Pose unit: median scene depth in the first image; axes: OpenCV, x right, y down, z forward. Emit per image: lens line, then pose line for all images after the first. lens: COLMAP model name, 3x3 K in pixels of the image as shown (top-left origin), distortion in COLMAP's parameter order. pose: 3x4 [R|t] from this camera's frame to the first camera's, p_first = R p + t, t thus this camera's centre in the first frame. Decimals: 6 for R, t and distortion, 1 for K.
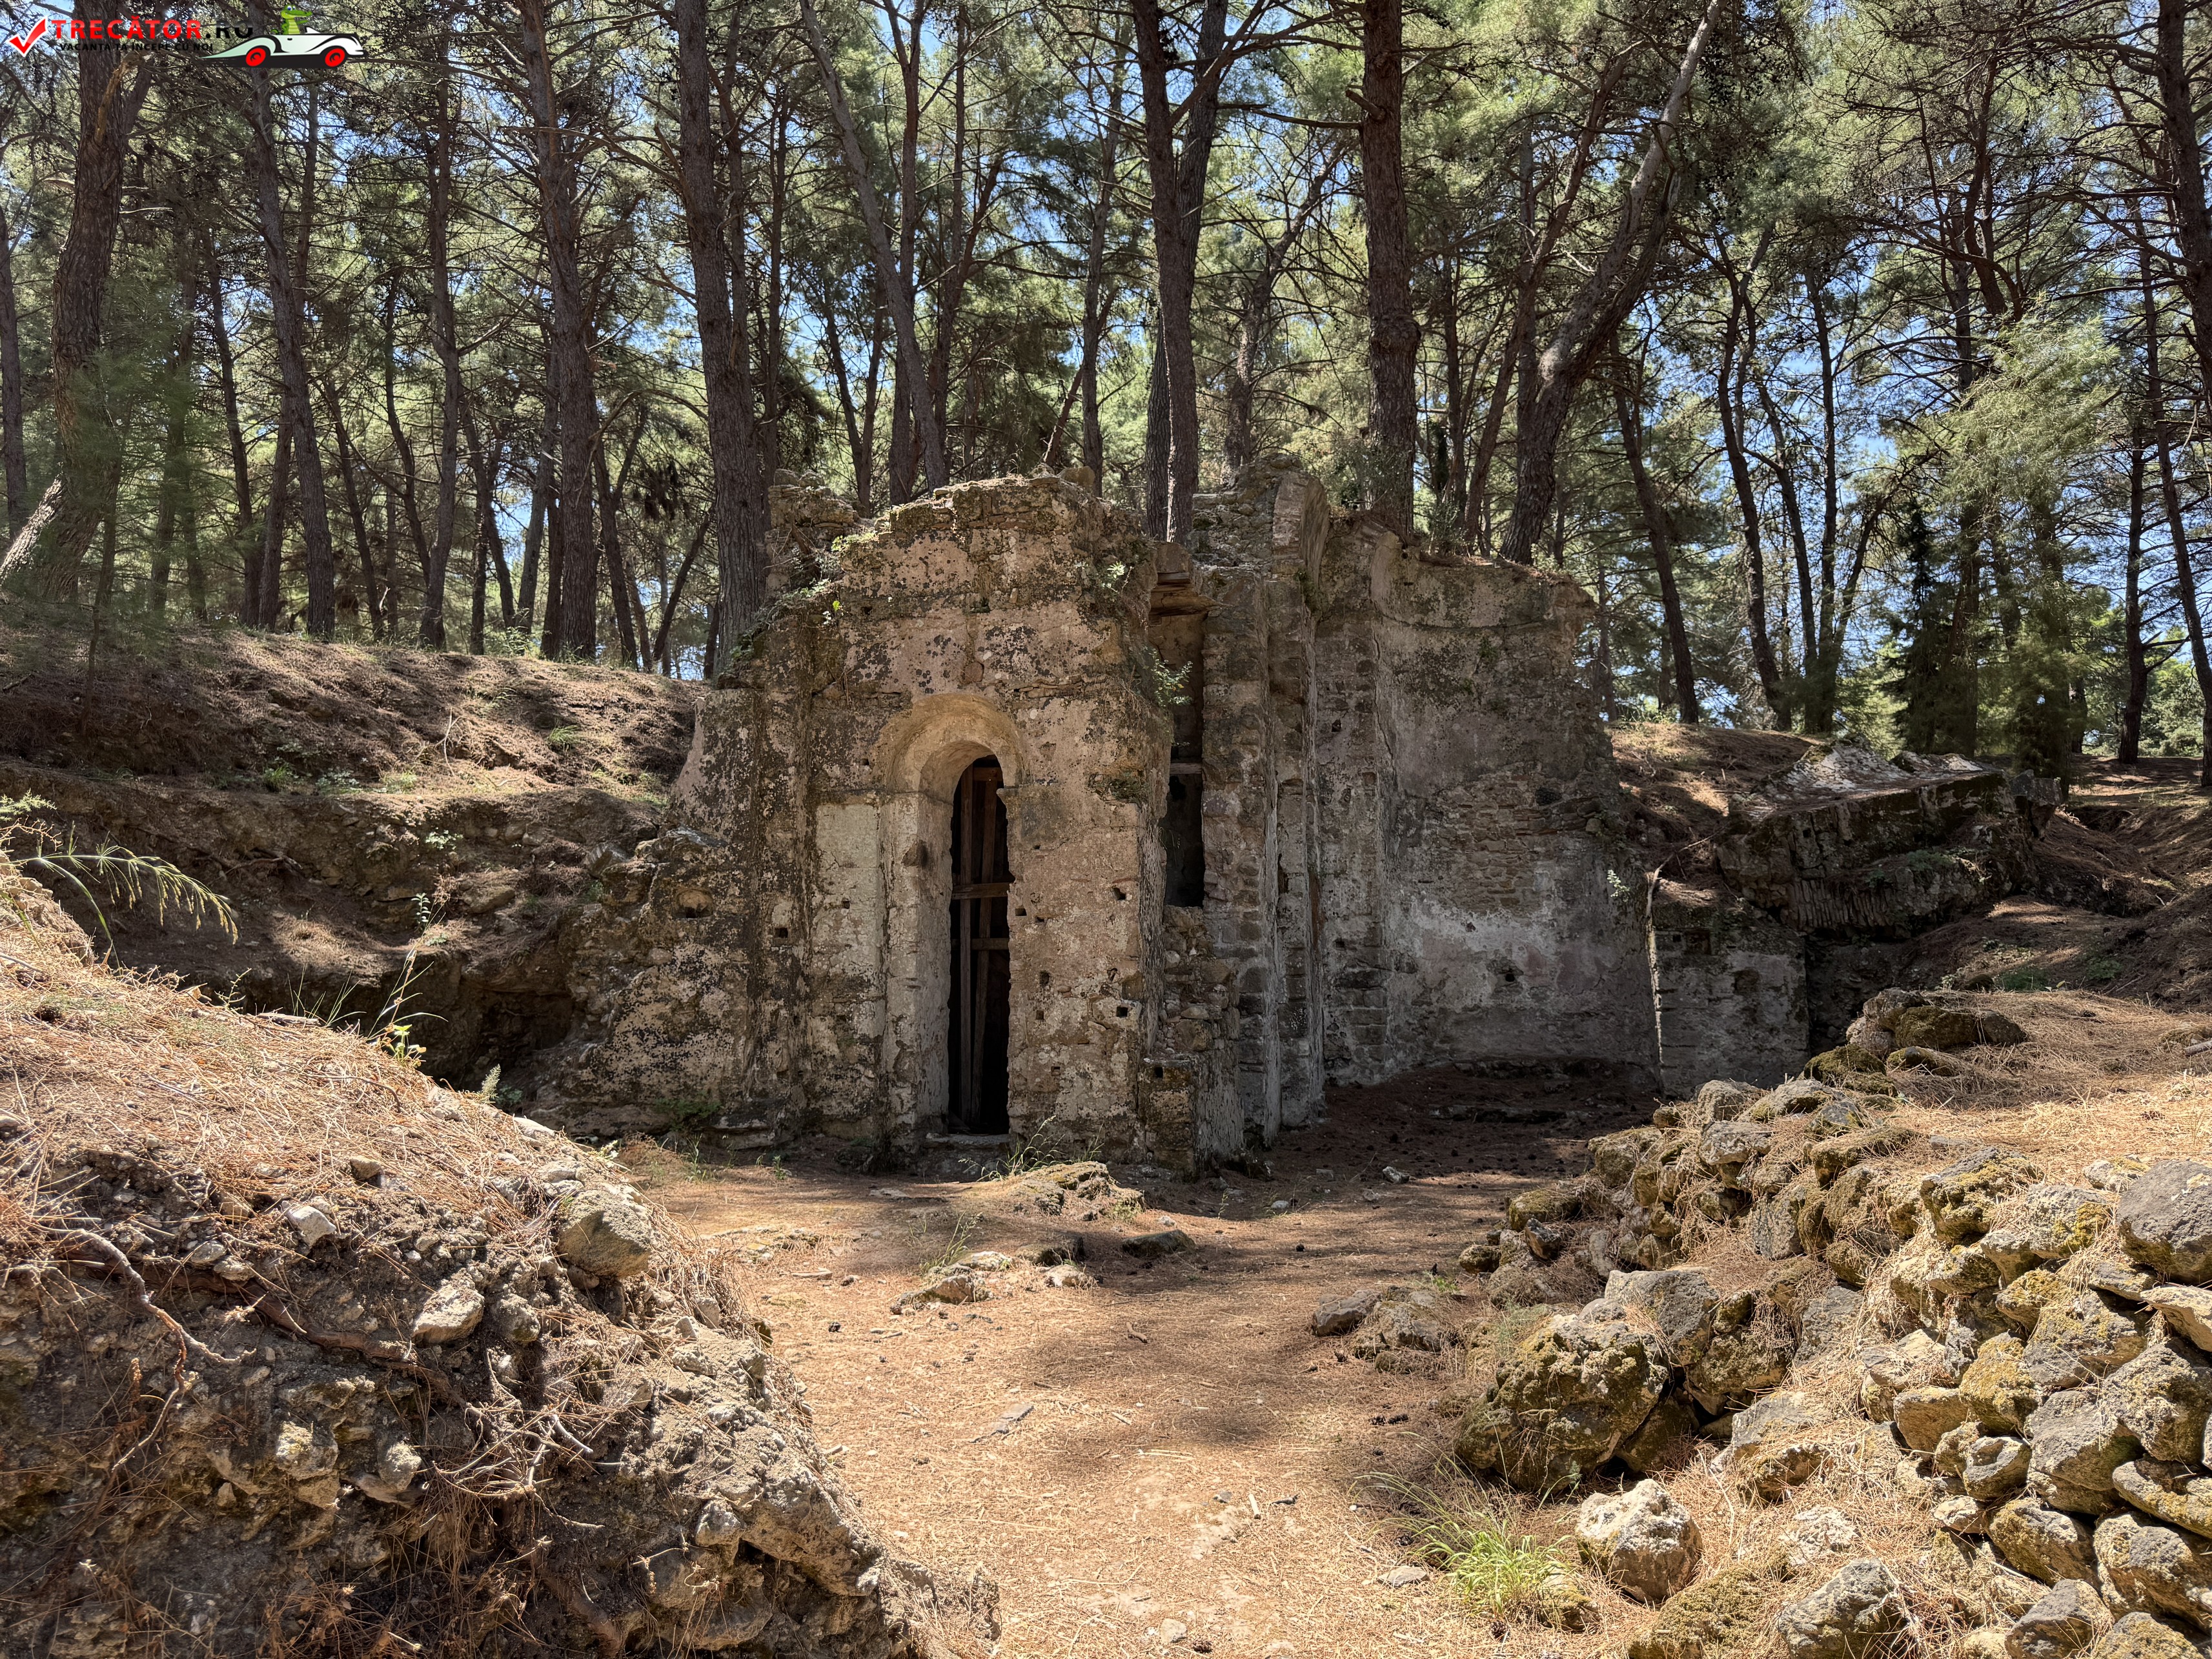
lens RADIAL K [[1537.1, 0, 1109.9], [0, 1537.1, 832.6], [0, 0, 1]] dist [0.161270, -0.299197]
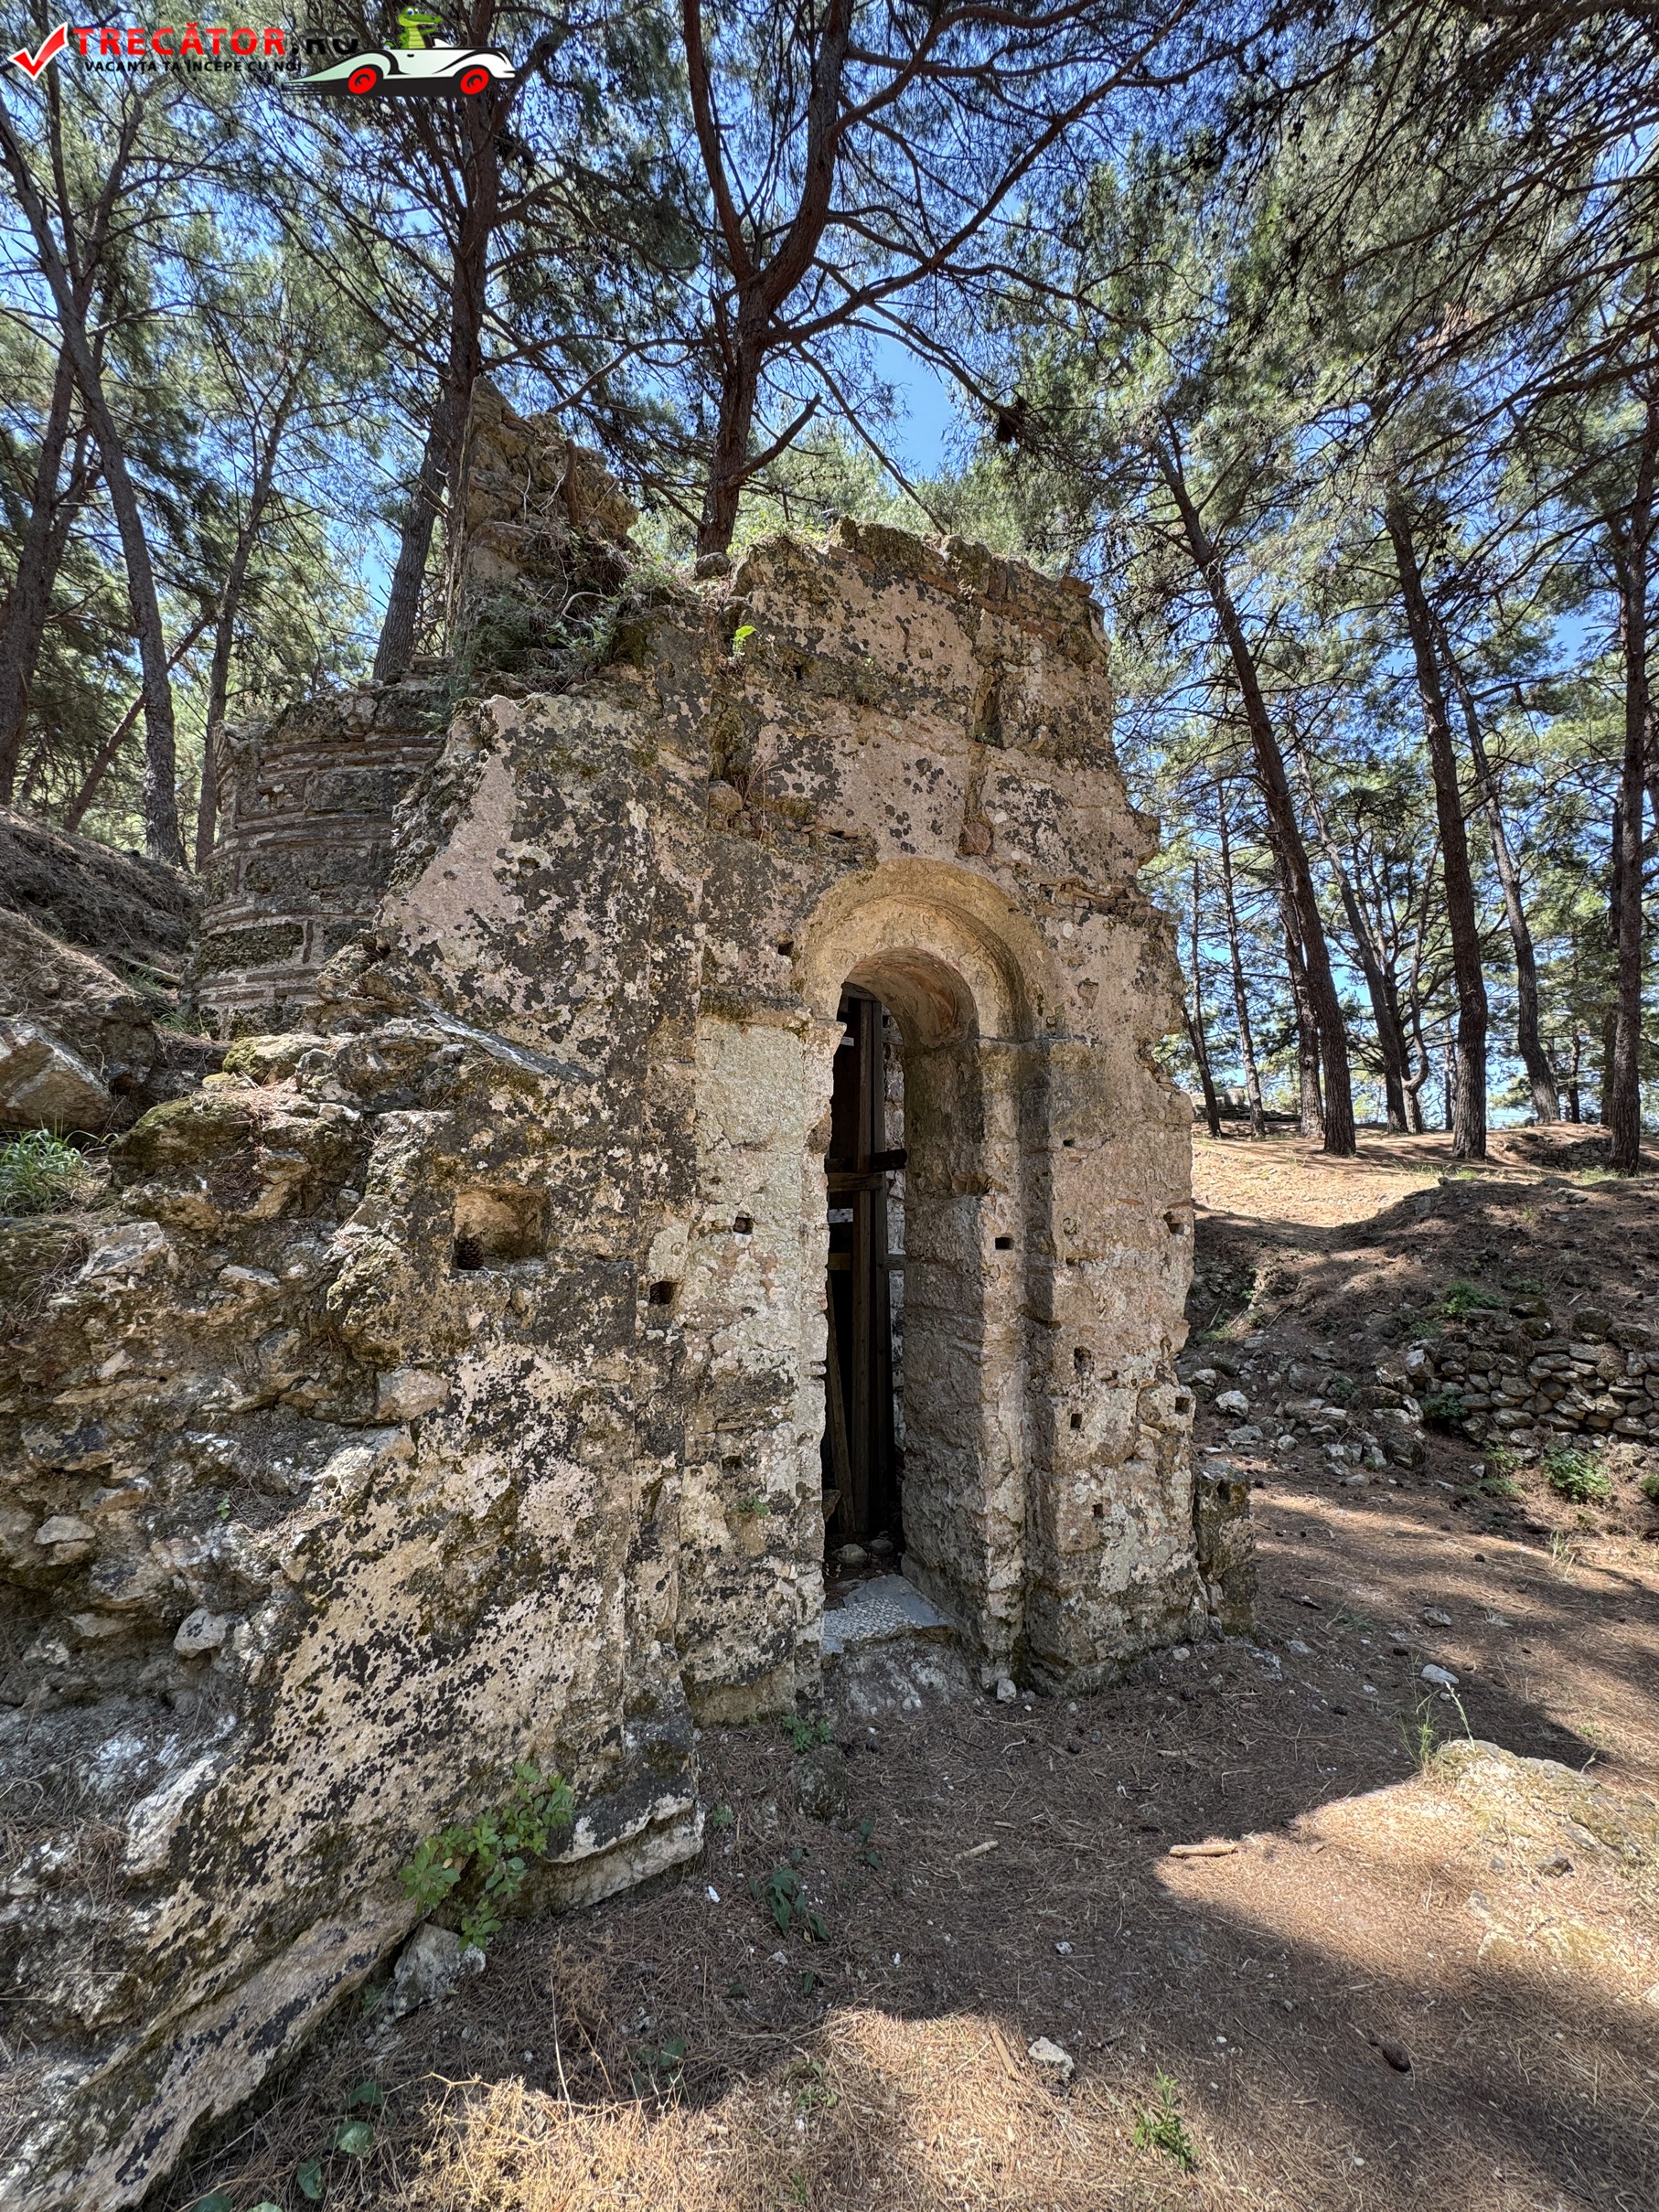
lens RADIAL K [[880.3, 0, 829.5], [0, 880.3, 1106.0], [0, 0, 1]] dist [-0.000200, 0.000100]
pose [[0.727057, 0.097481, 0.679621, -0.260161], [-0.096726, 0.994540, -0.039173, 0.012843], [-0.679729, -0.037256, 0.732516, 0.584667]]
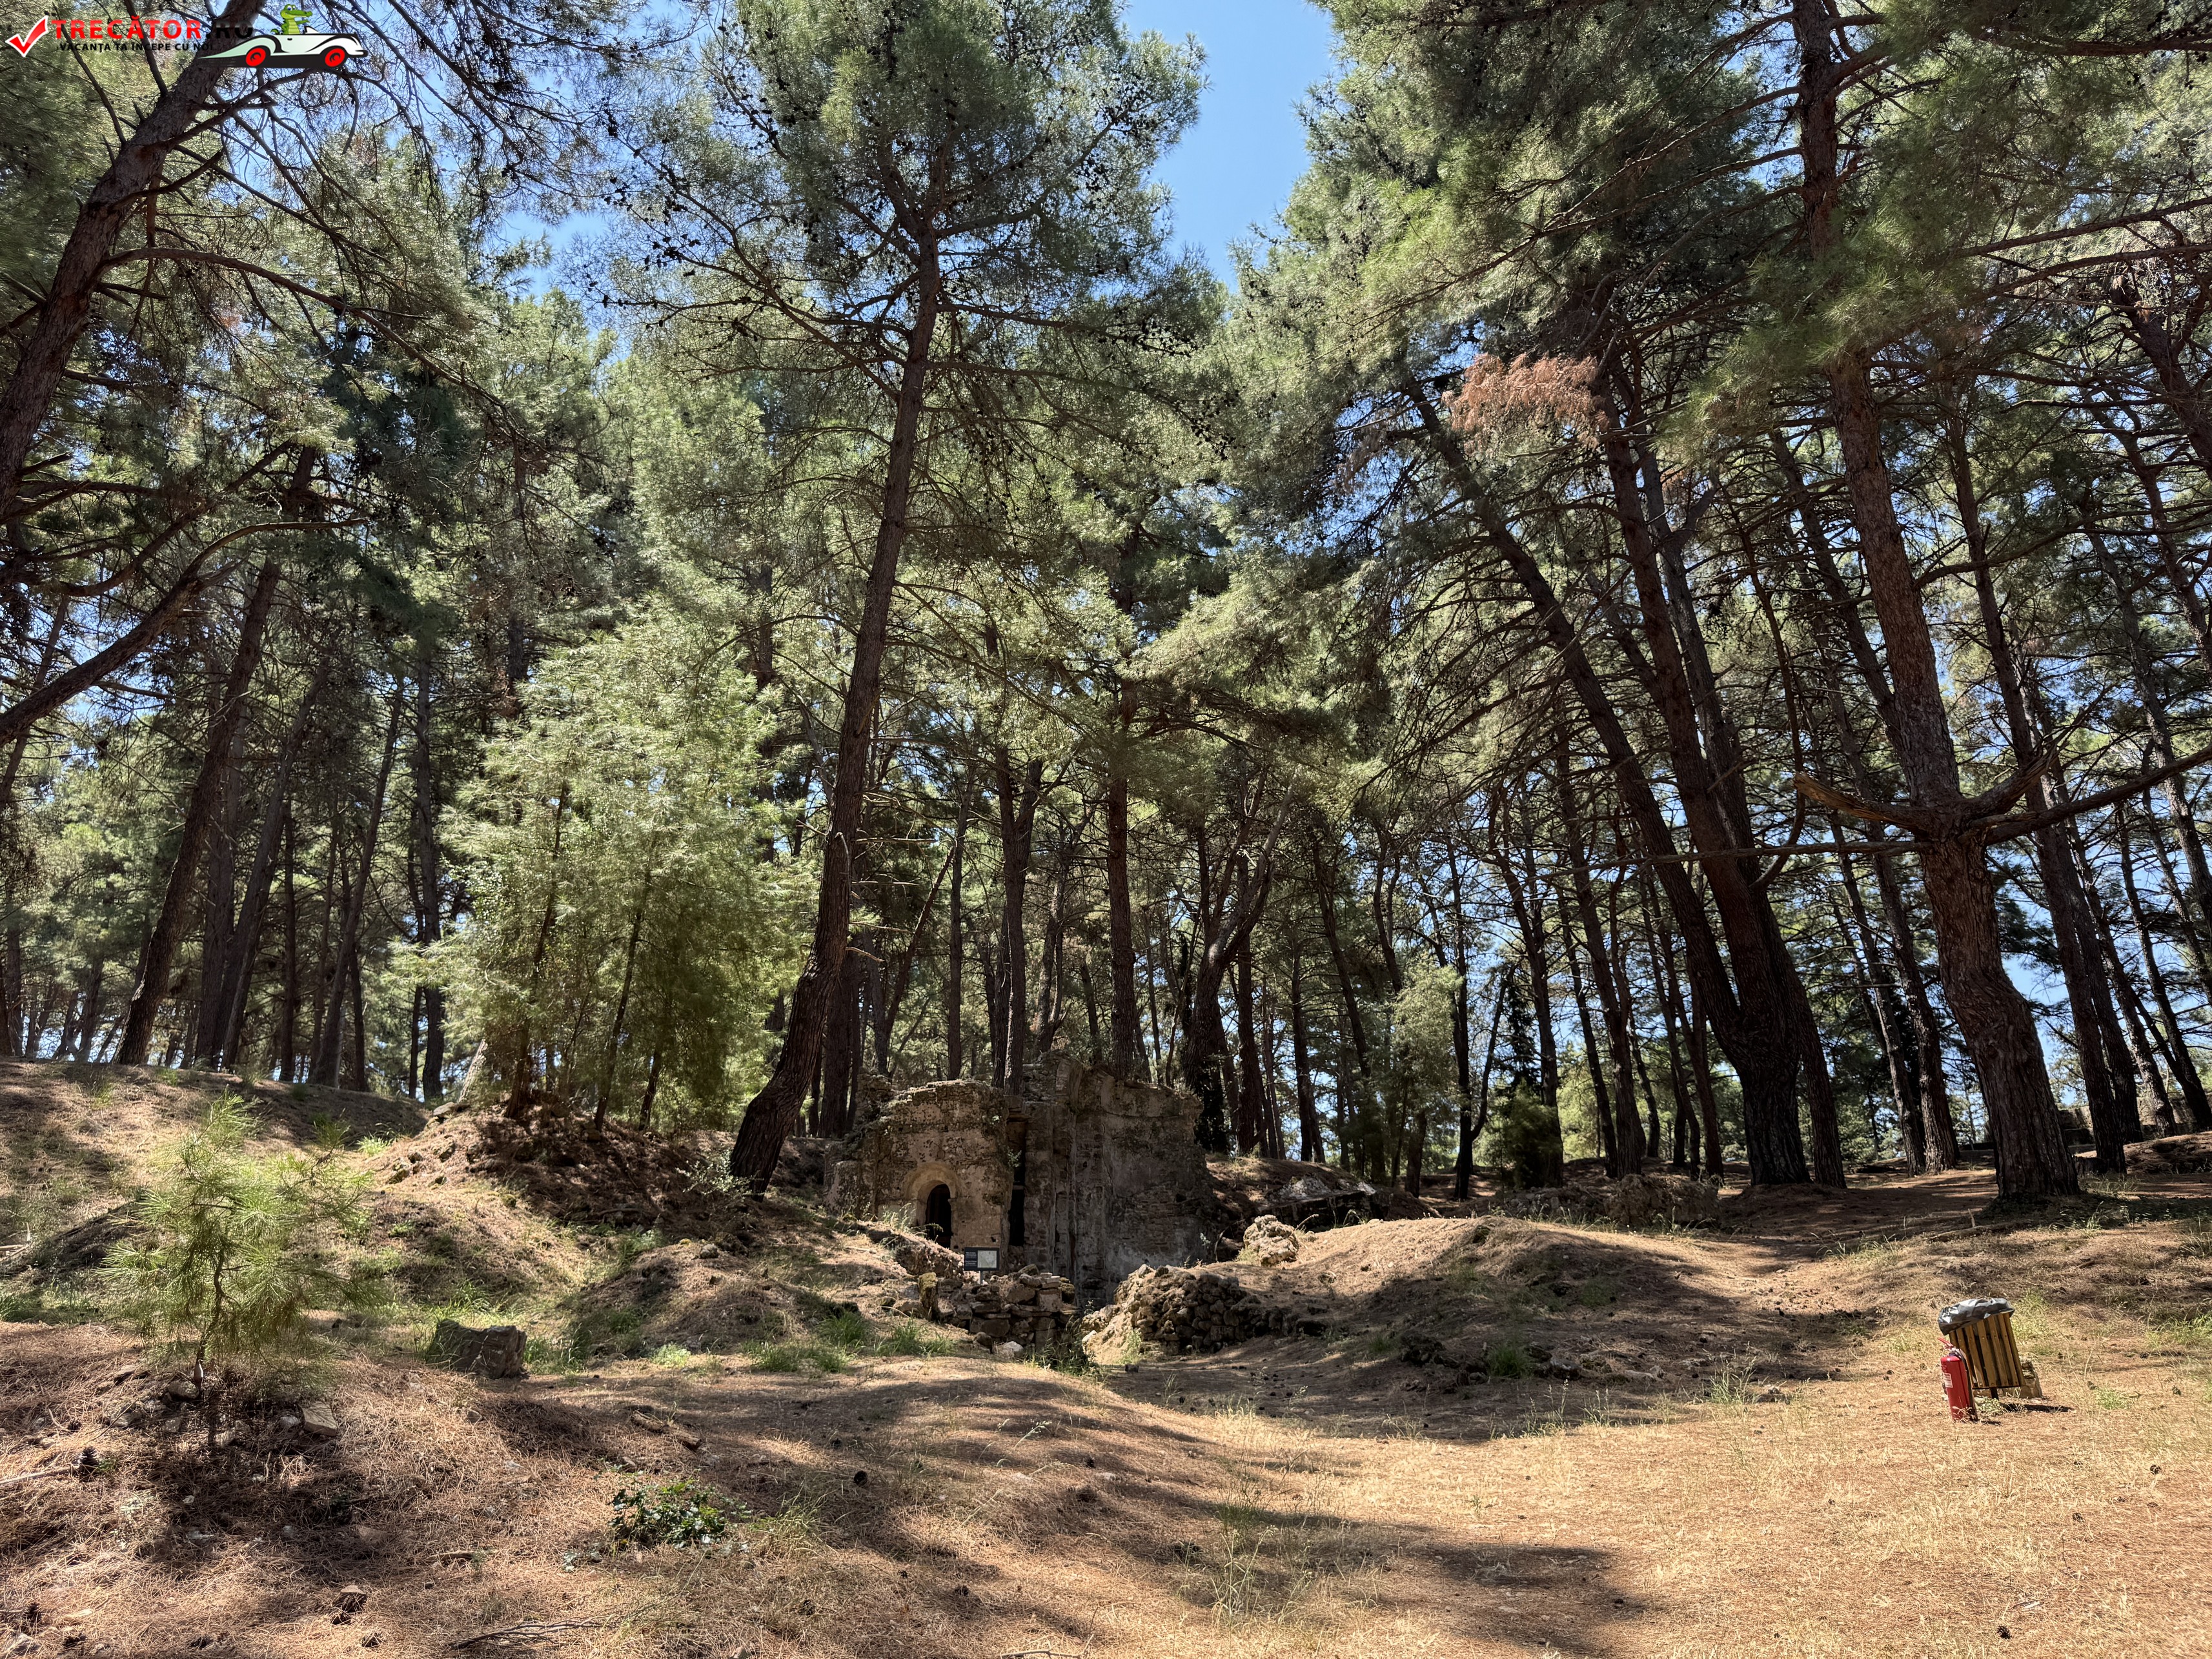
lens RADIAL K [[1537.1, 0, 1109.9], [0, 1537.1, 832.6], [0, 0, 1]] dist [0.161270, -0.299197]
pose [[0.993261, 0.035220, 0.110421, -0.086192], [-0.008711, 0.972701, -0.231900, -0.018611], [-0.115574, 0.229375, 0.966452, -1.352614]]
